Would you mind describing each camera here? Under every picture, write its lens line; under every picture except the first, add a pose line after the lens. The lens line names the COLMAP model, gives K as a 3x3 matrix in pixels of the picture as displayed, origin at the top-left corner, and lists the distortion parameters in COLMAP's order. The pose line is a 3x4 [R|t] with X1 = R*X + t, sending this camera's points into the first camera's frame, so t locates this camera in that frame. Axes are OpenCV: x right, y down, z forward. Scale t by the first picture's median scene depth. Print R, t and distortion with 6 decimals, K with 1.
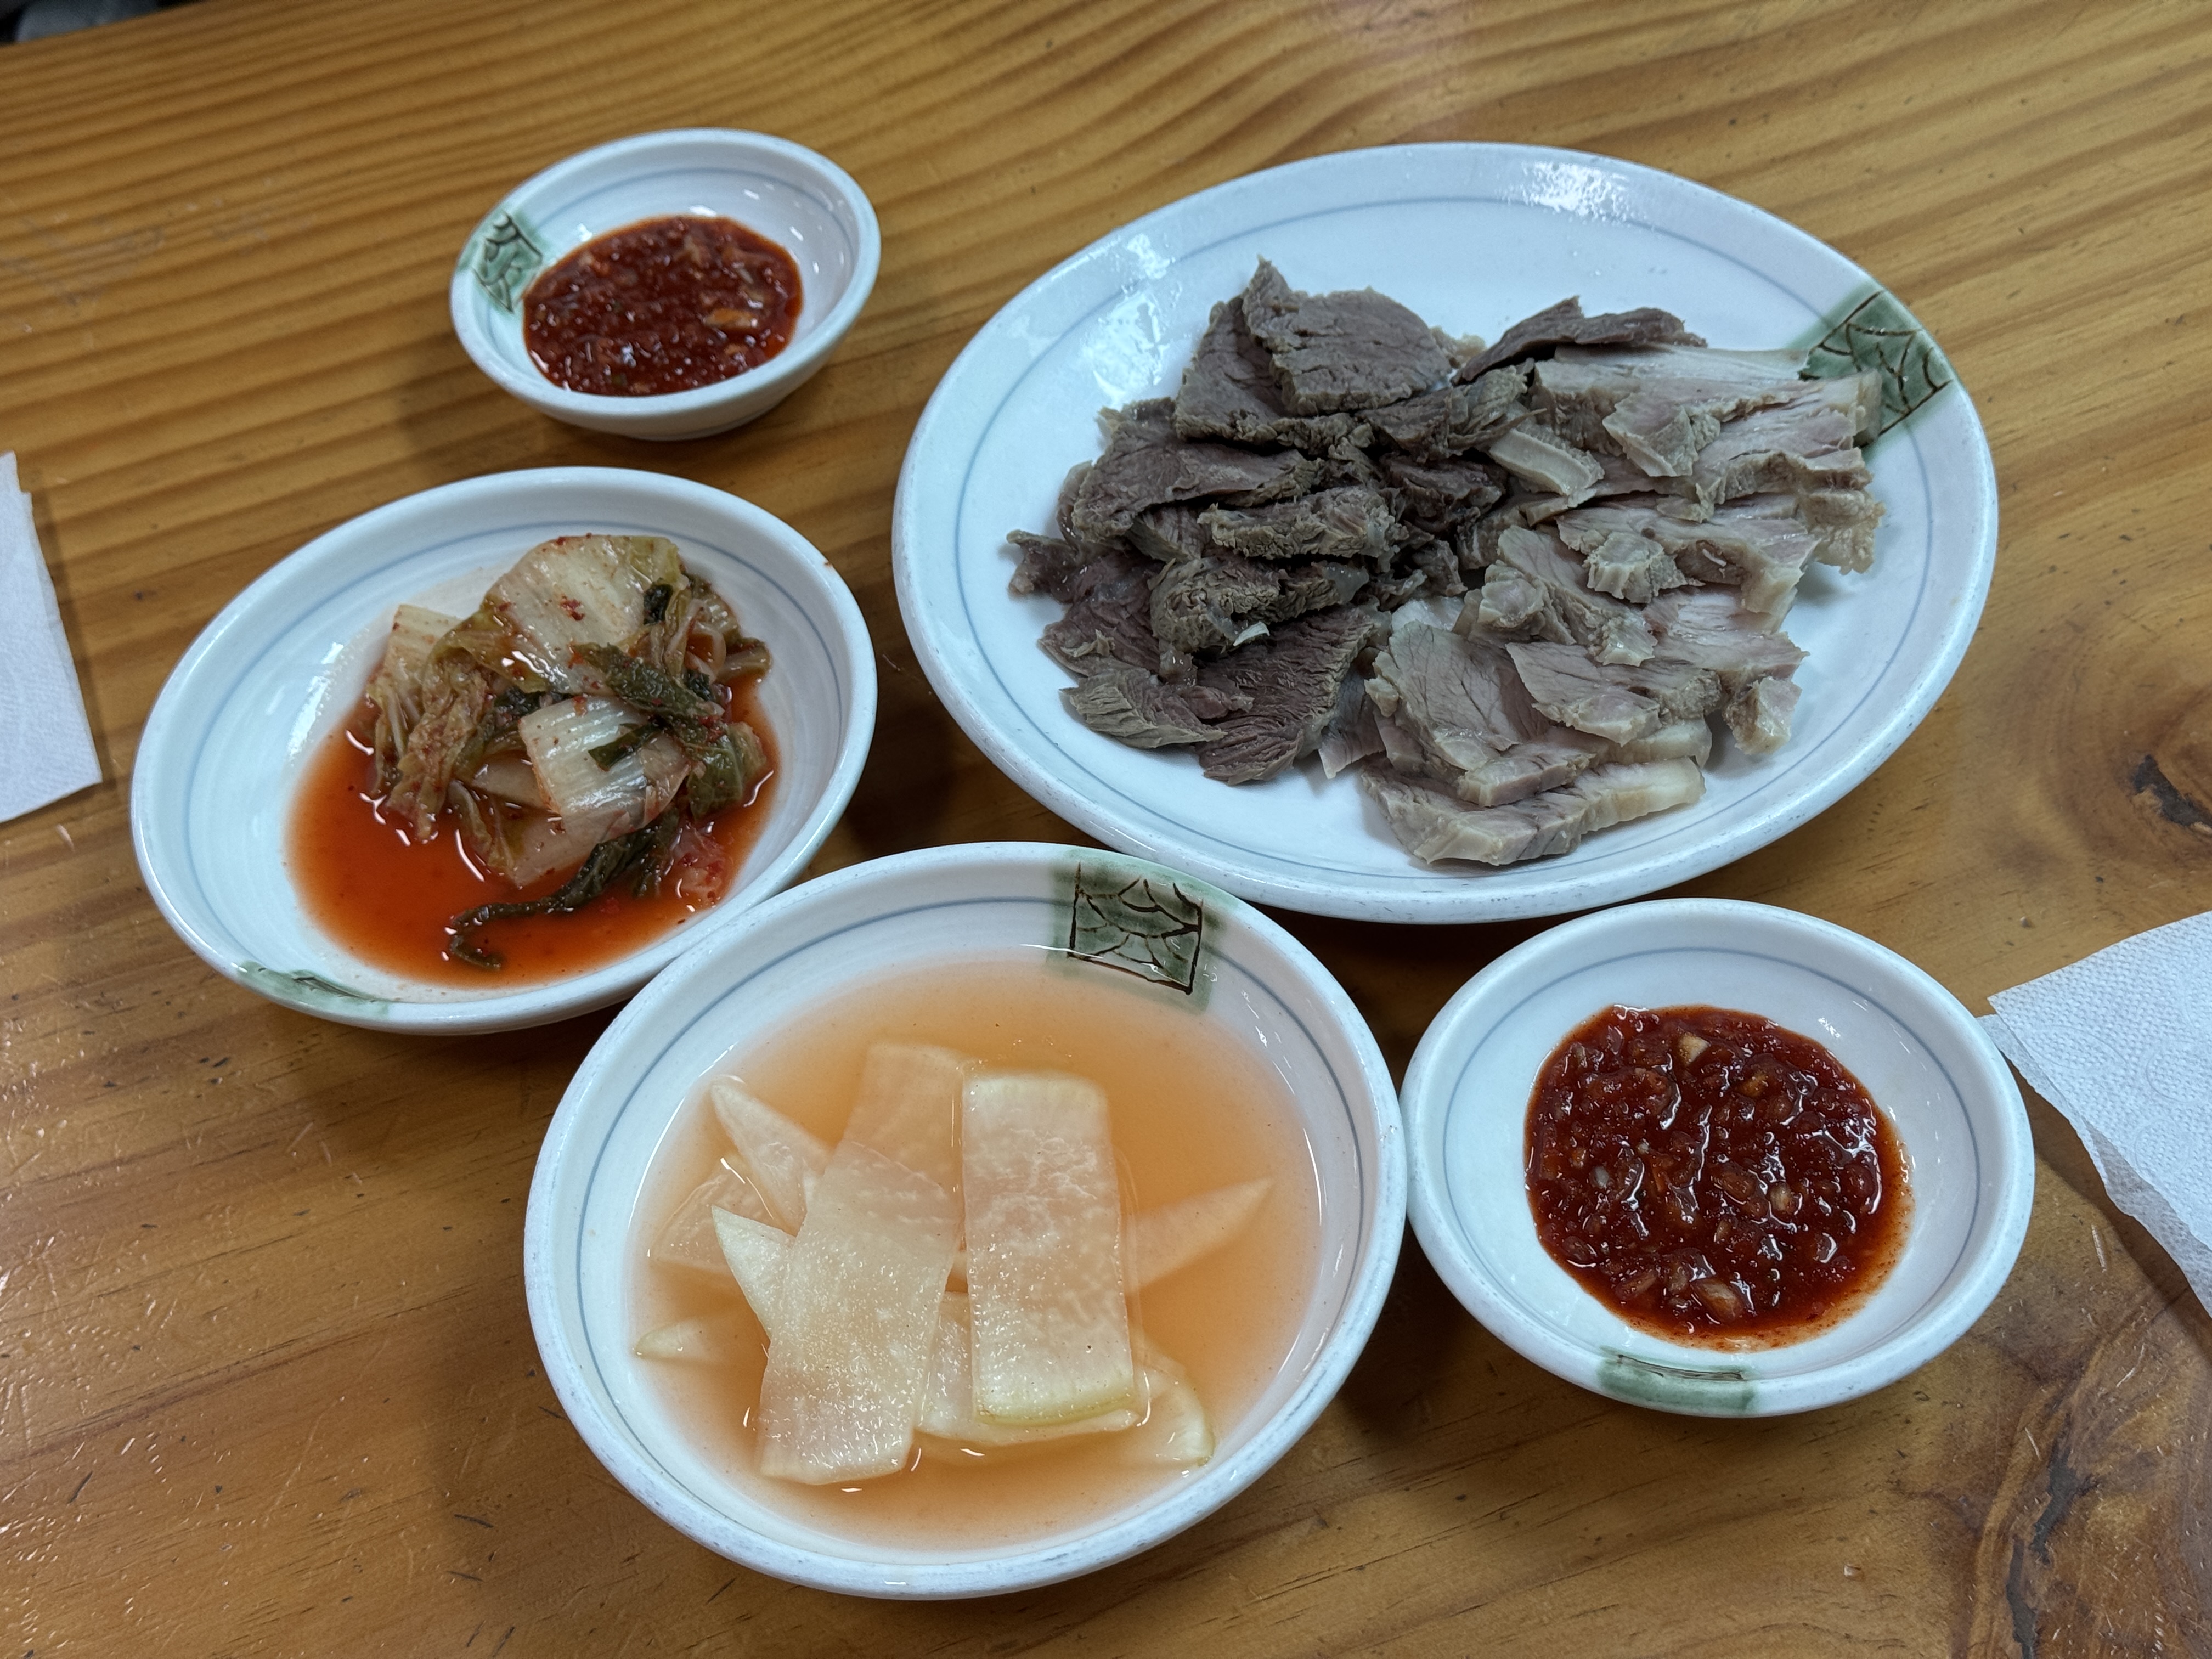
lens RADIAL K [[3184.3, 0, 1106.5], [0, 3184.3, 882.0], [0, 0, 1]] dist [0.216567, -0.590458]
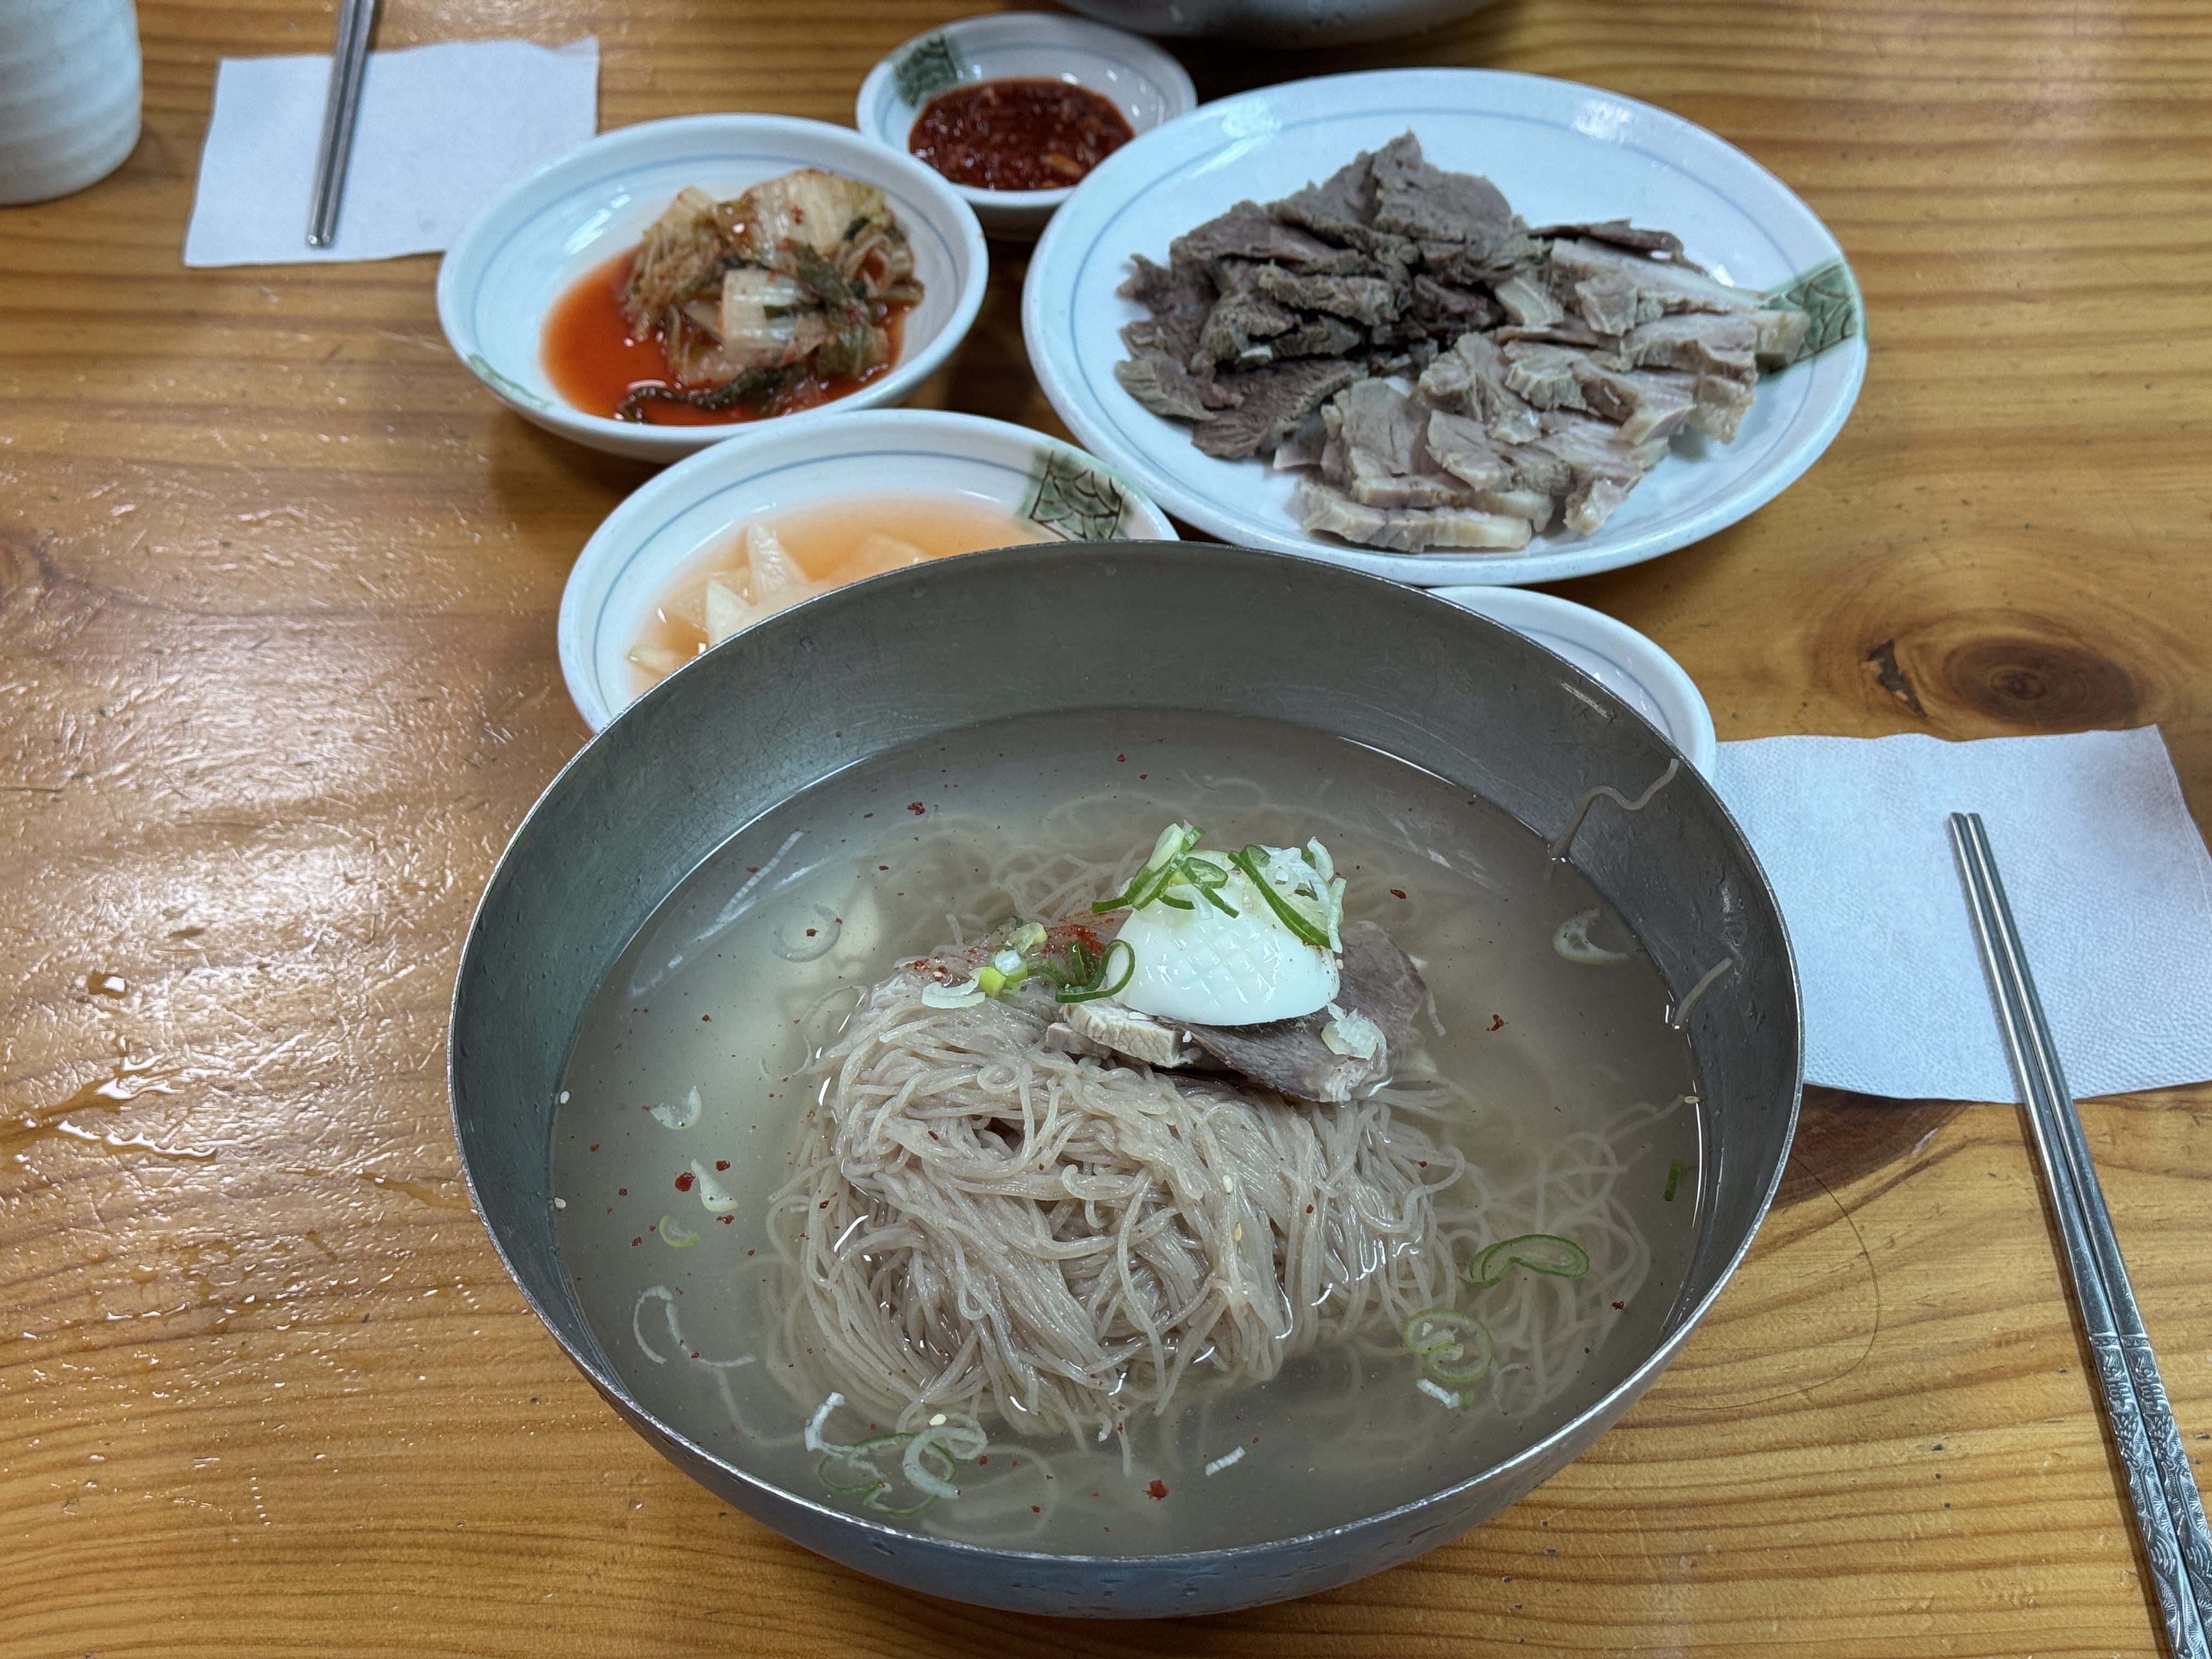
lens RADIAL K [[3184.3, 0, 1106.5], [0, 3184.3, 882.0], [0, 0, 1]] dist [0.216567, -0.590458]
pose [[0.941313, 0.305809, -0.142862, 0.240412], [-0.311116, 0.950240, -0.015857, 0.168306], [0.130904, 0.059373, 0.989616, -0.296861]]
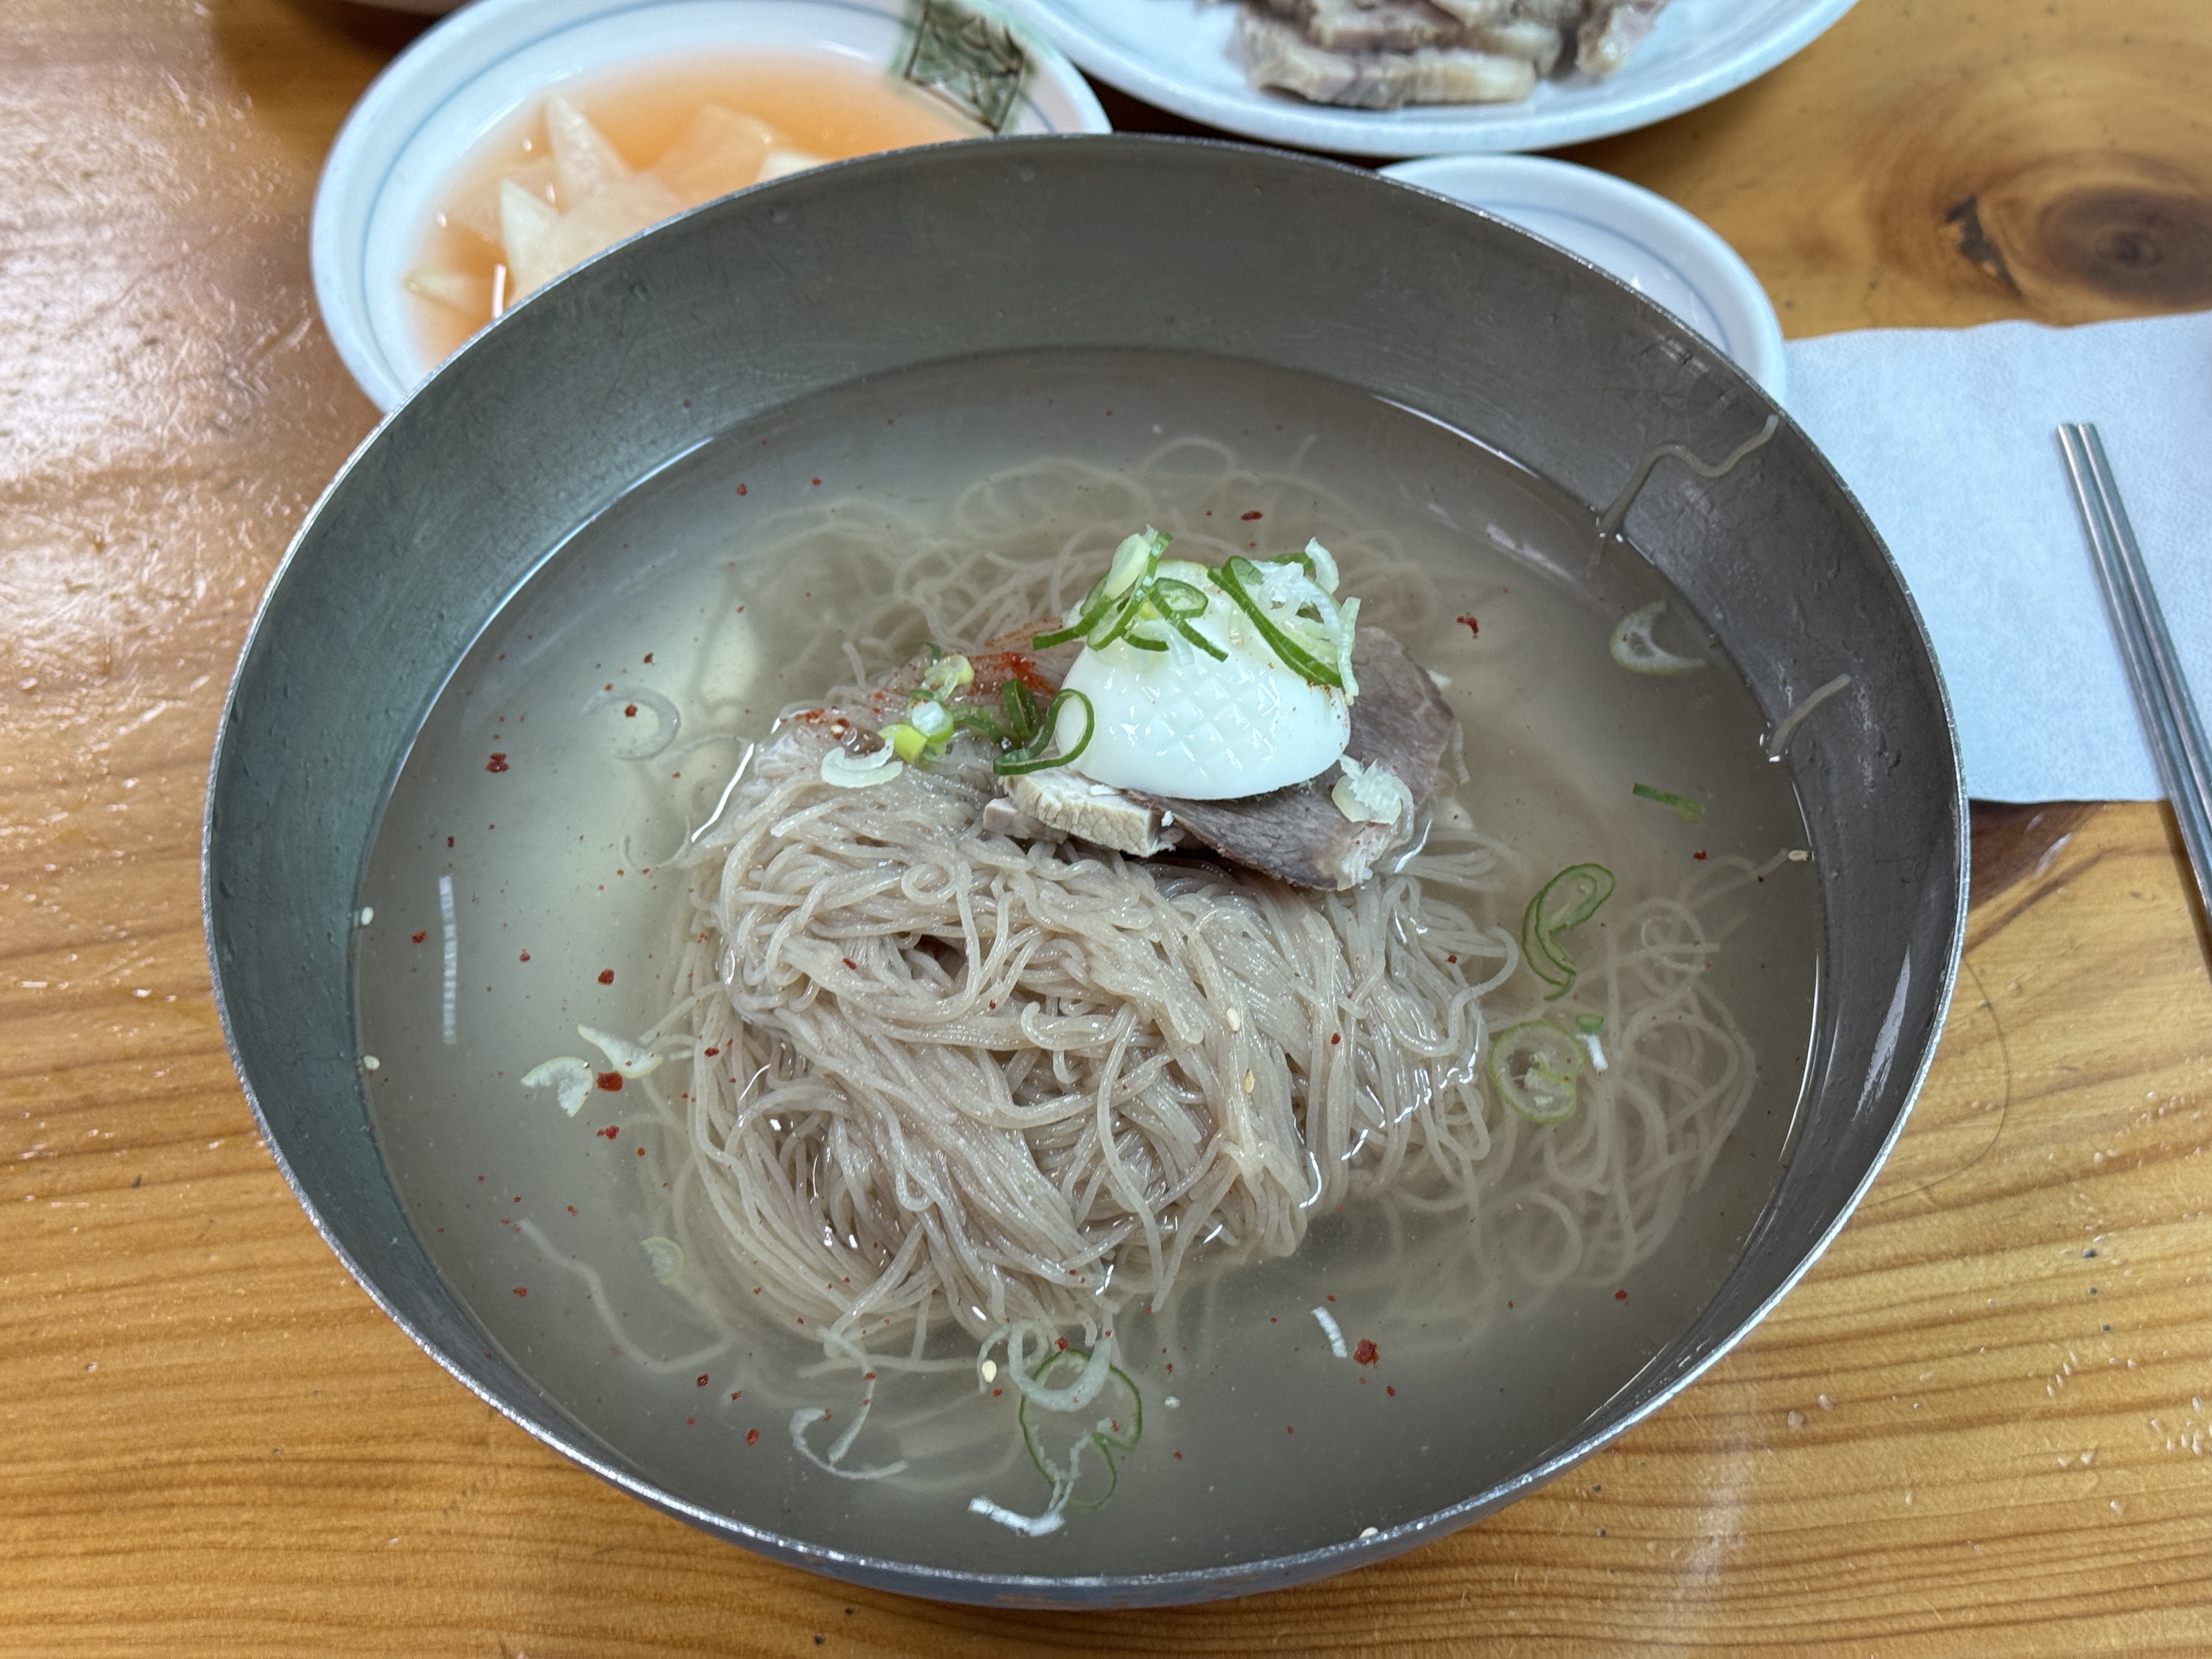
lens RADIAL K [[3184.3, 0, 1106.5], [0, 3184.3, 882.0], [0, 0, 1]] dist [0.216567, -0.590458]
pose [[0.958387, 0.282373, -0.041959, 0.161028], [-0.274301, 0.951595, 0.138658, 0.103122], [0.079081, -0.121379, 0.989451, -0.081534]]
